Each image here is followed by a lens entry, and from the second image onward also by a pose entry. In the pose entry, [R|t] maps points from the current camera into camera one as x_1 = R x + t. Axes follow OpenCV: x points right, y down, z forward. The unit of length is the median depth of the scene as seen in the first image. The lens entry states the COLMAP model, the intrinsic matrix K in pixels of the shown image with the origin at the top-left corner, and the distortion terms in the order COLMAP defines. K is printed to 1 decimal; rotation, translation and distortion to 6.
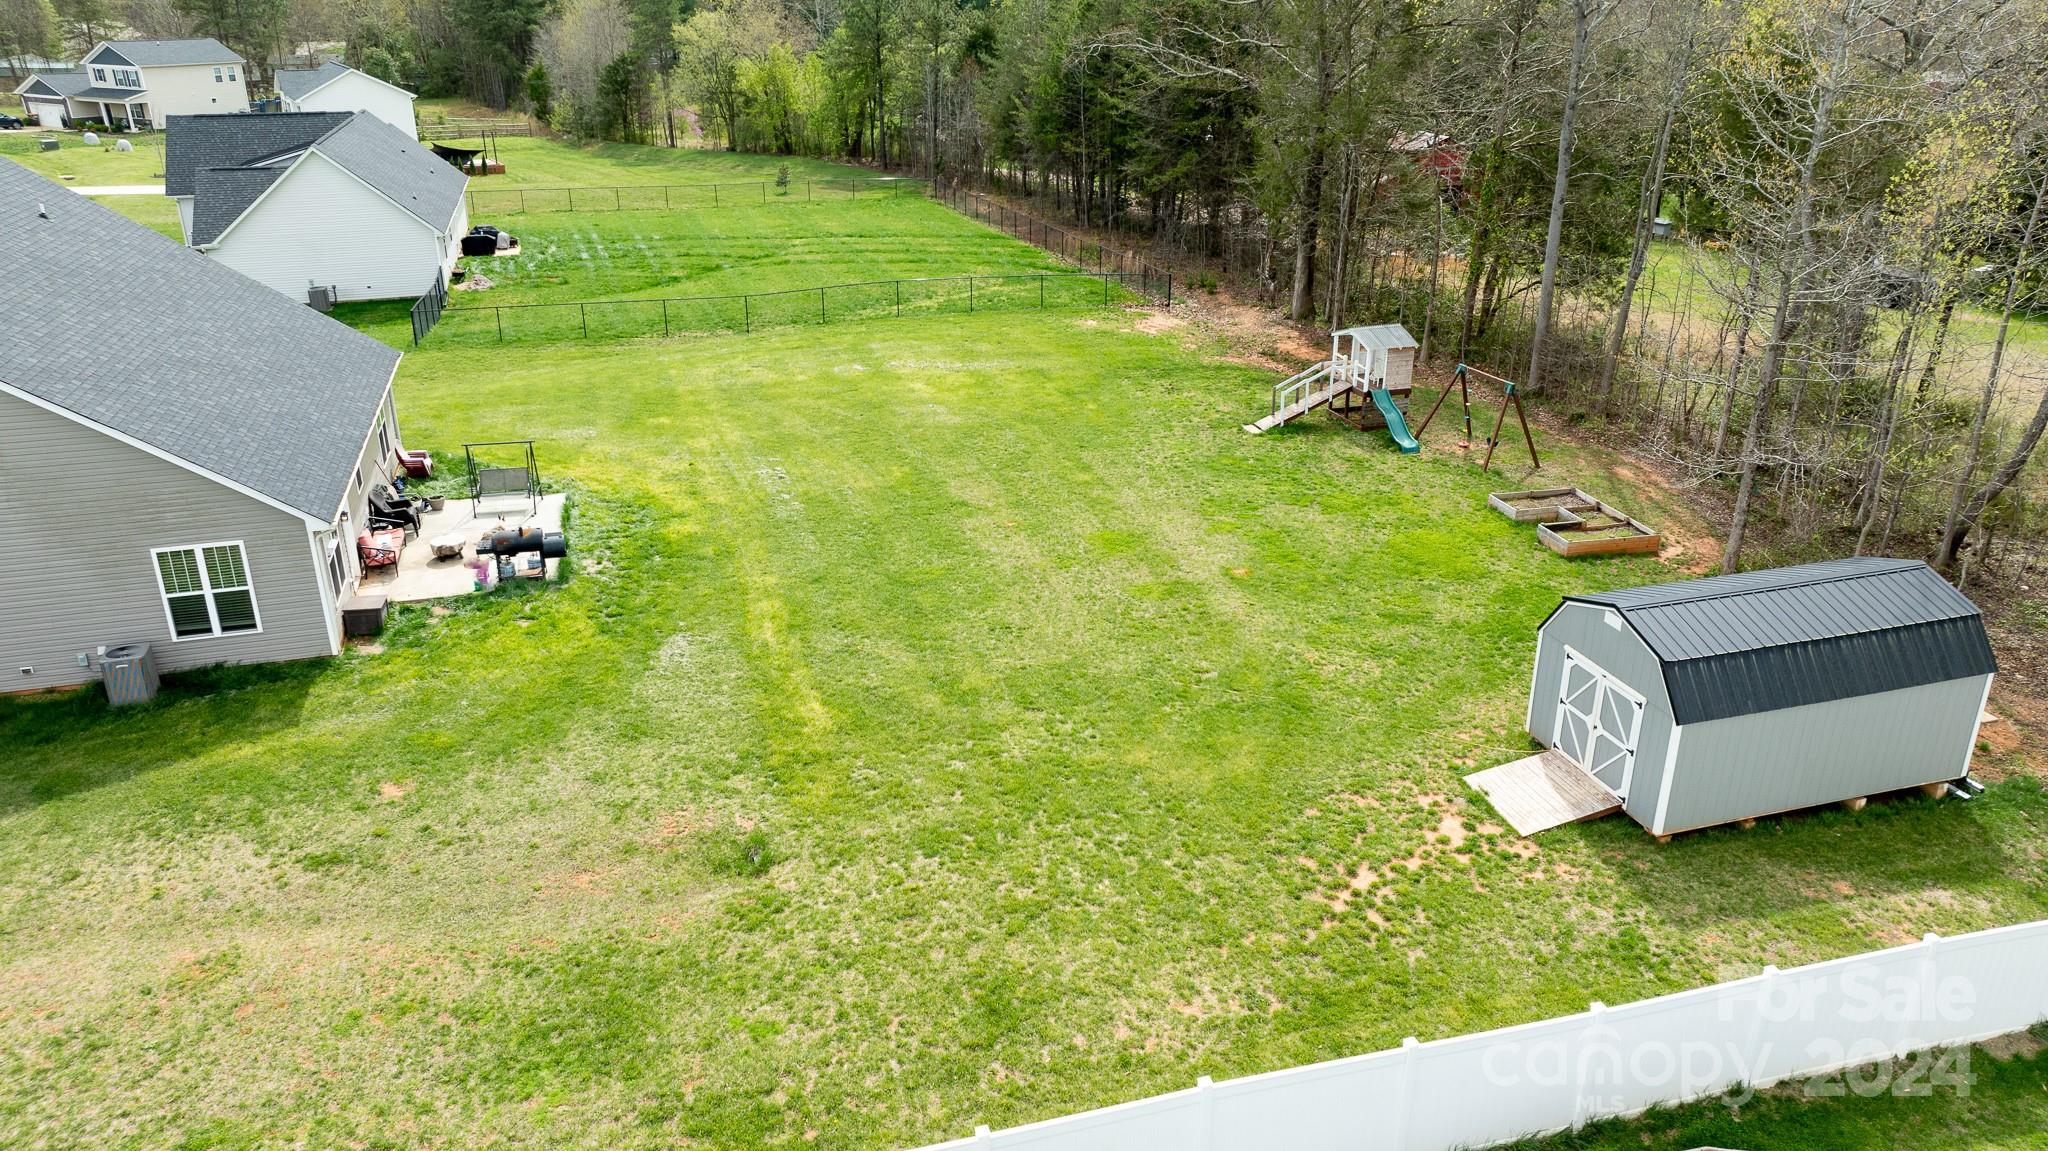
lens RADIAL K [[1449.8, 0, 1027.6], [0, 1449.8, 571.8], [0, 0, 1]] dist [-0.035553, 0.037255]
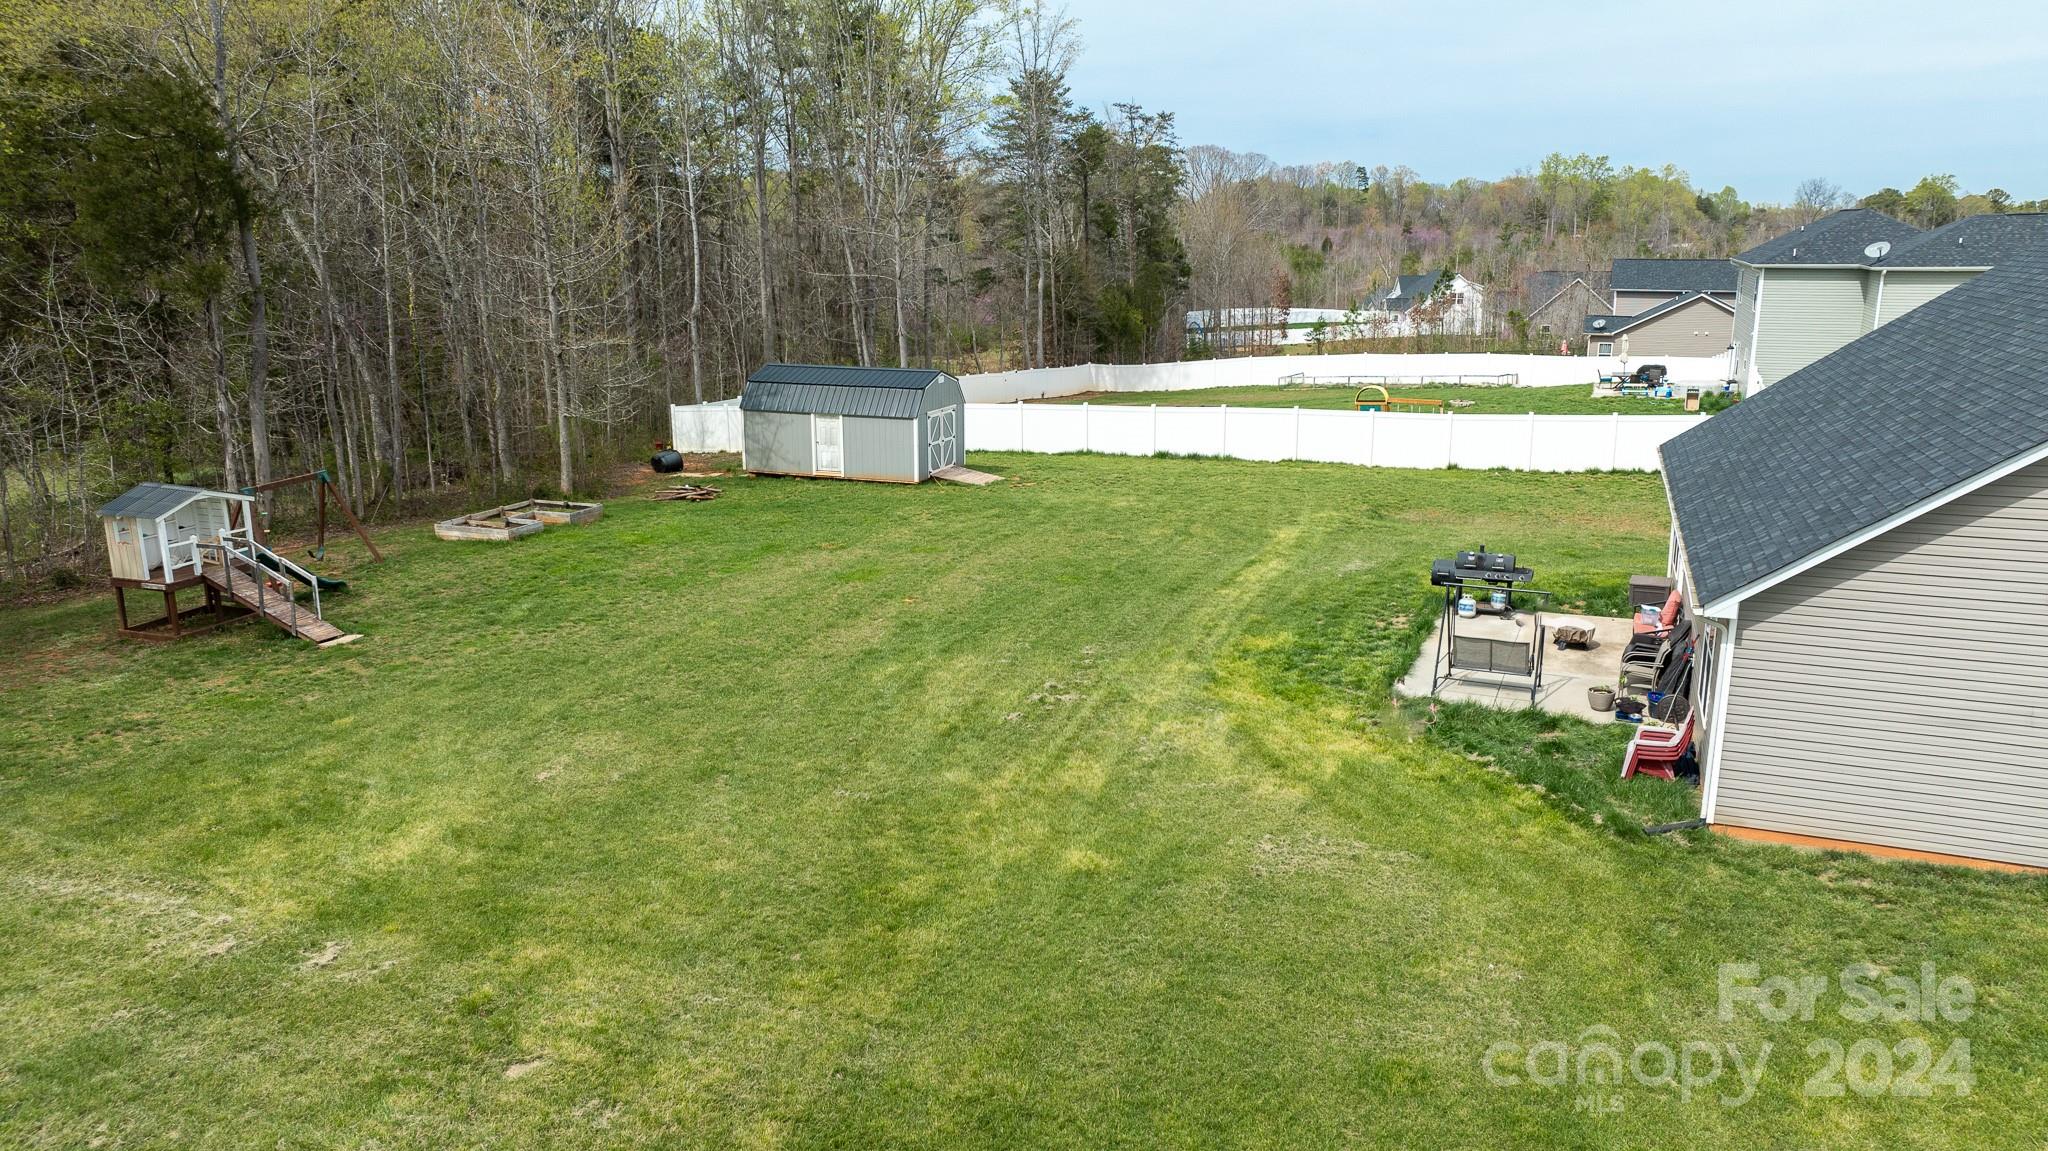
lens RADIAL K [[1449.8, 0, 1013.1], [0, 1449.8, 571.7], [0, 0, 1]] dist [-0.035553, 0.037255]
pose [[-0.781907, -0.138132, 0.607899, -0.652357], [0.246927, 0.826755, 0.505473, -0.524610], [-0.572406, 0.545339, -0.612337, 1.681739]]
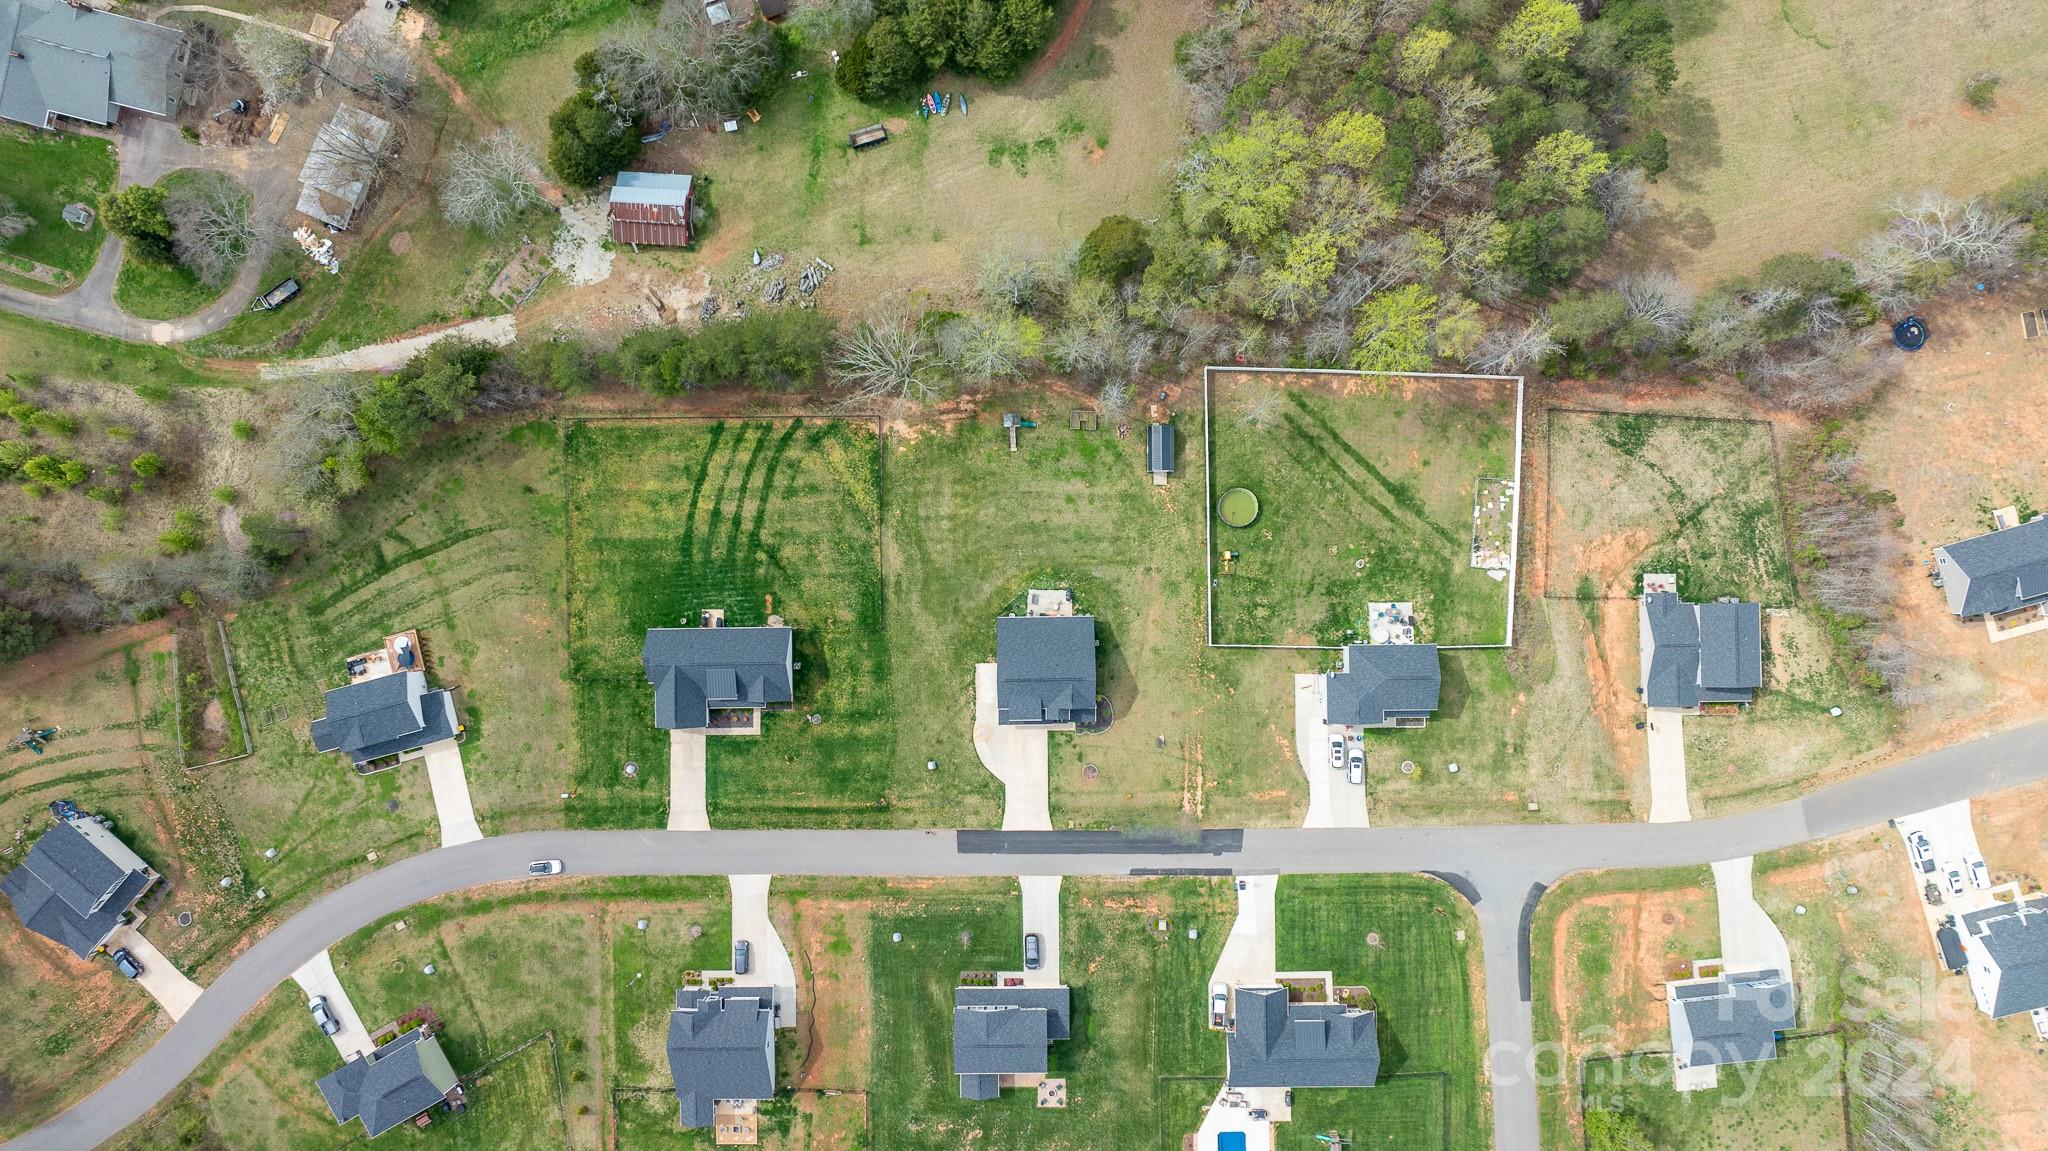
lens RADIAL K [[1449.8, 0, 1018.9], [0, 1449.8, 565.3], [0, 0, 1]] dist [-0.035553, 0.037255]
pose [[0.275371, -0.961183, 0.017288, -0.393002], [0.369958, 0.122554, 0.920930, -6.099443], [-0.887300, -0.247202, 0.389345, -1.306908]]
